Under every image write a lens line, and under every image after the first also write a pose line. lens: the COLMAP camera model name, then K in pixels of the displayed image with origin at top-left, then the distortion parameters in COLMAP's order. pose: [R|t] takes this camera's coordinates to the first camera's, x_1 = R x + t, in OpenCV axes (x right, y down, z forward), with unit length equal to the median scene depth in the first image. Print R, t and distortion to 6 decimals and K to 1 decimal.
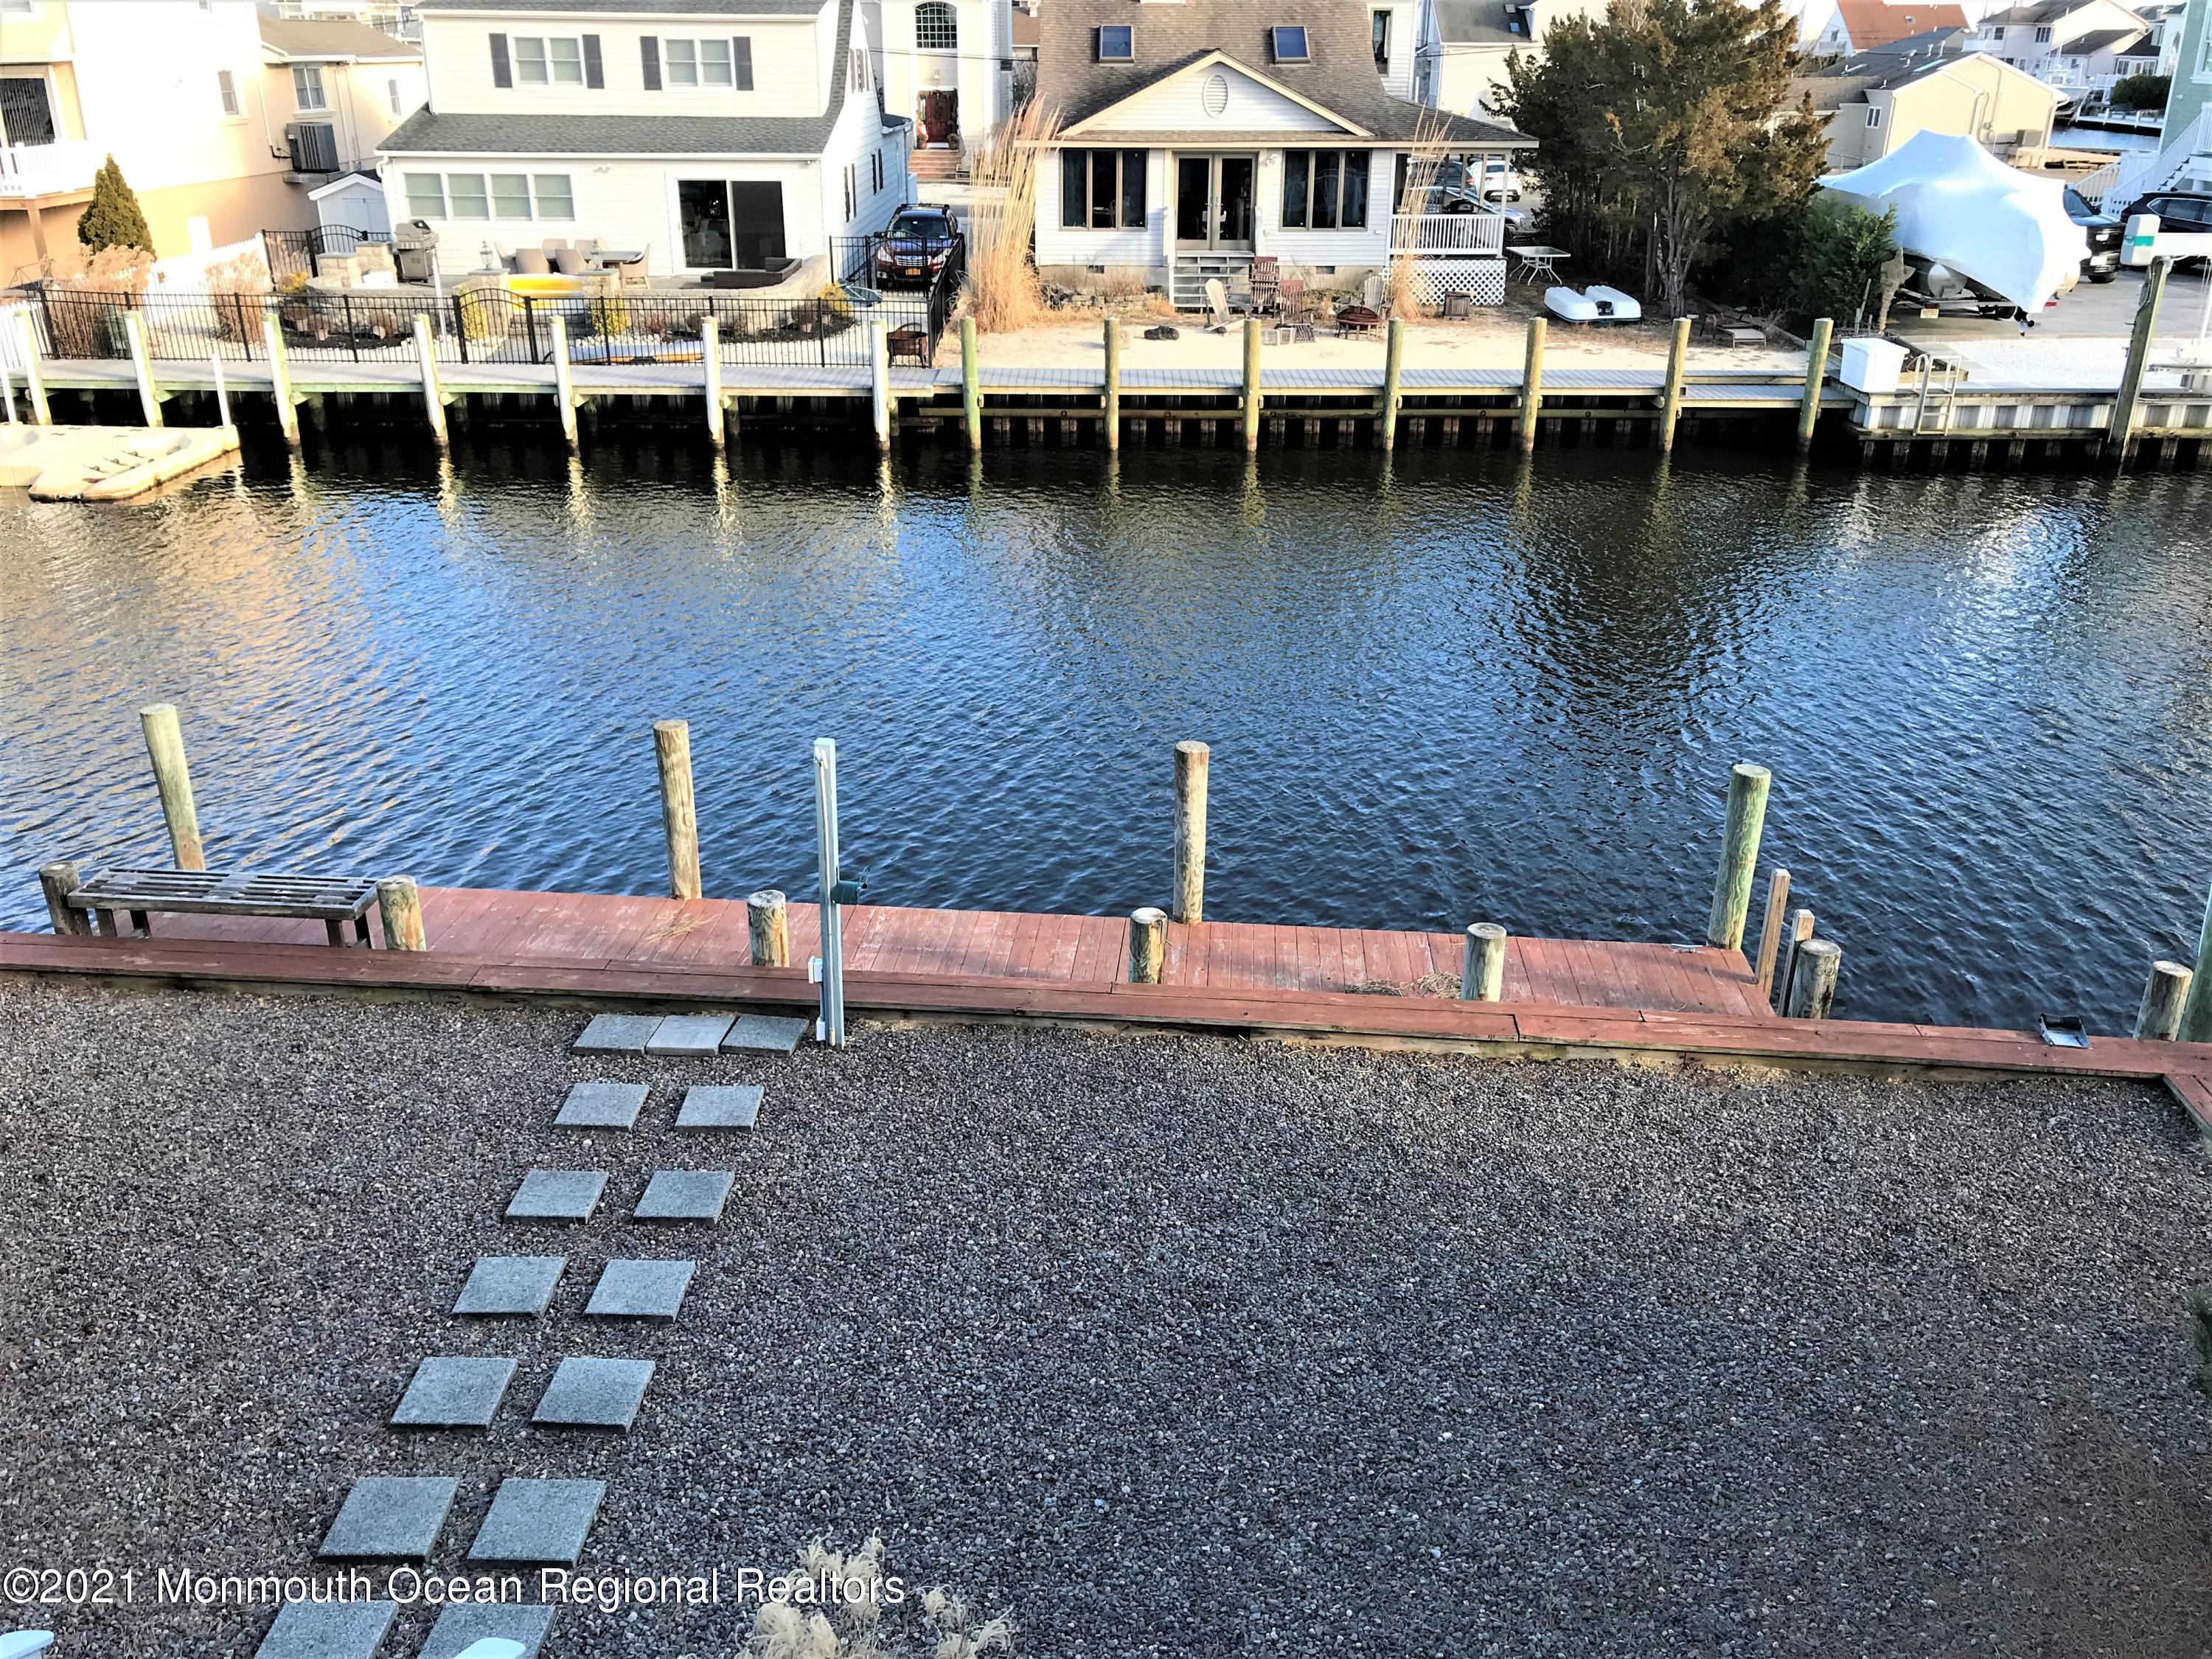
lens RADIAL K [[1807.3, 0, 1084.0], [0, 1807.3, 828.0], [0, 0, 1]] dist [0.039110, -0.030740]
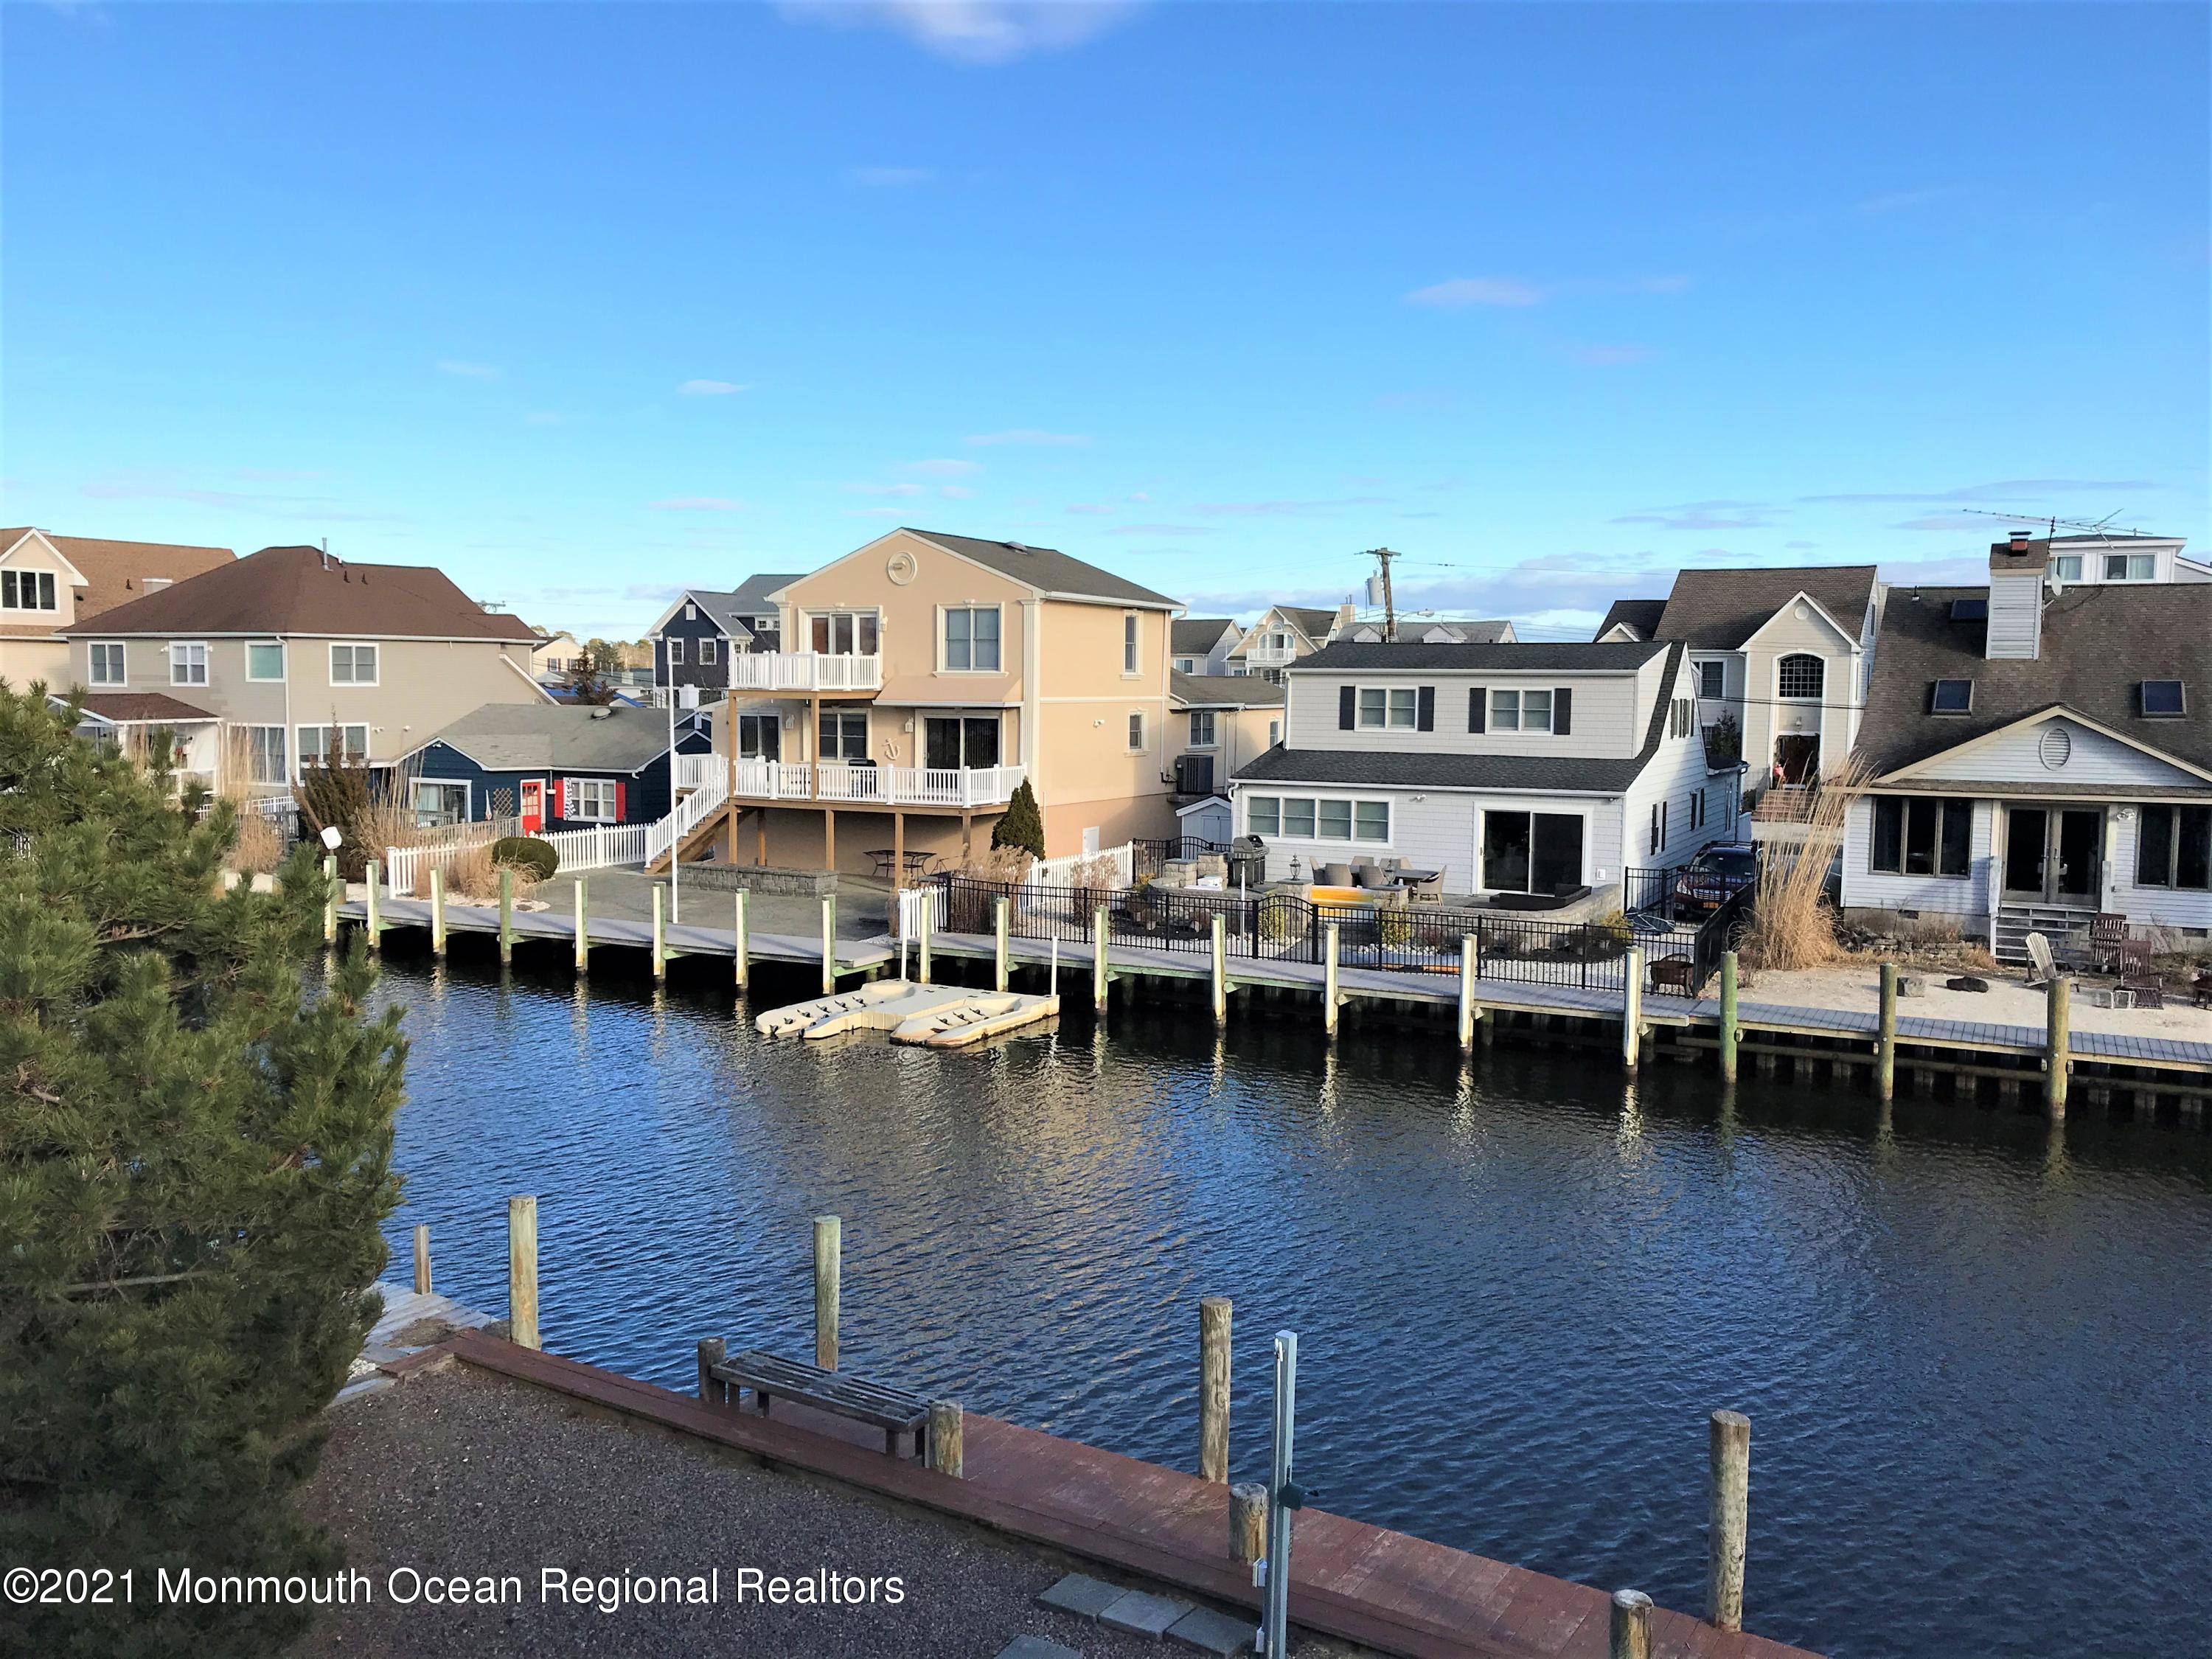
lens RADIAL K [[1807.3, 0, 1078.0], [0, 1807.3, 840.1], [0, 0, 1]] dist [0.039110, -0.030740]
pose [[0.890222, 0.046373, -0.453160, 0.060816], [-0.188043, 0.943499, -0.272856, -0.002902], [0.414903, 0.328116, 0.848644, -0.004096]]
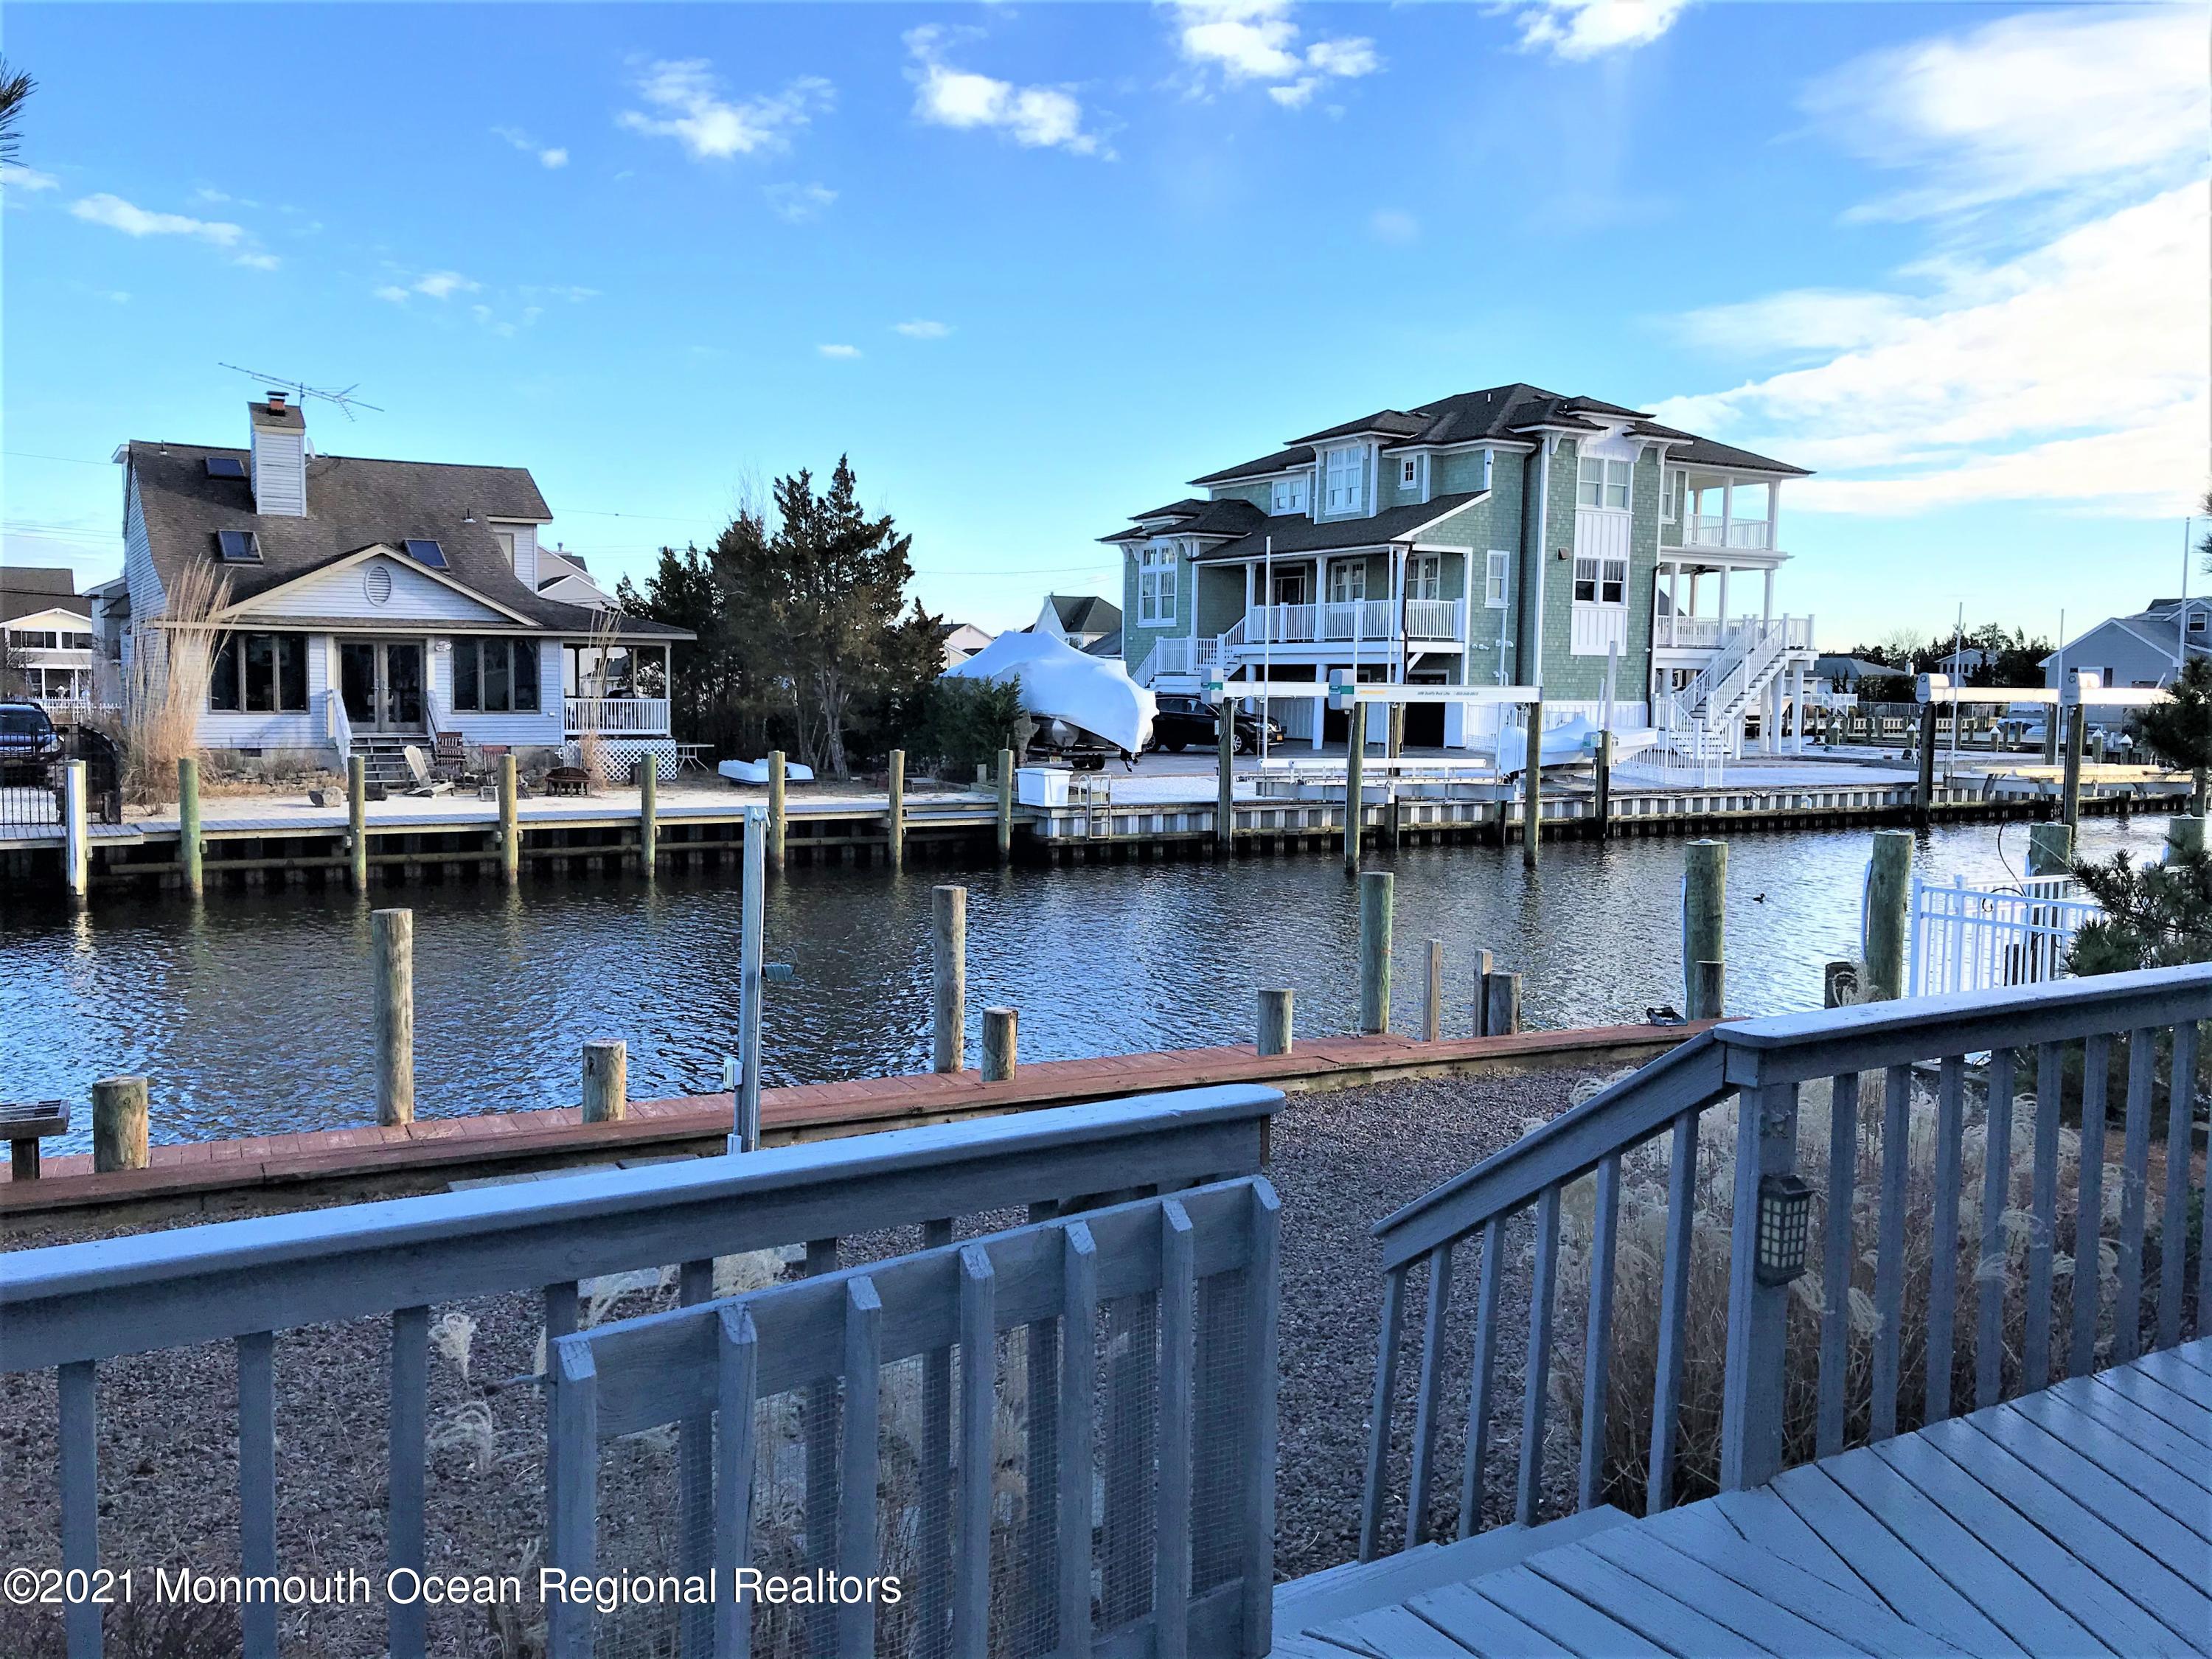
lens RADIAL K [[1807.3, 0, 1087.7], [0, 1807.3, 817.0], [0, 0, 1]] dist [0.039110, -0.030740]
pose [[0.847461, -0.030103, 0.530003, -0.156868], [0.199741, 0.943105, -0.265814, 0.077492], [-0.491847, 0.331131, 0.805257, 0.040613]]
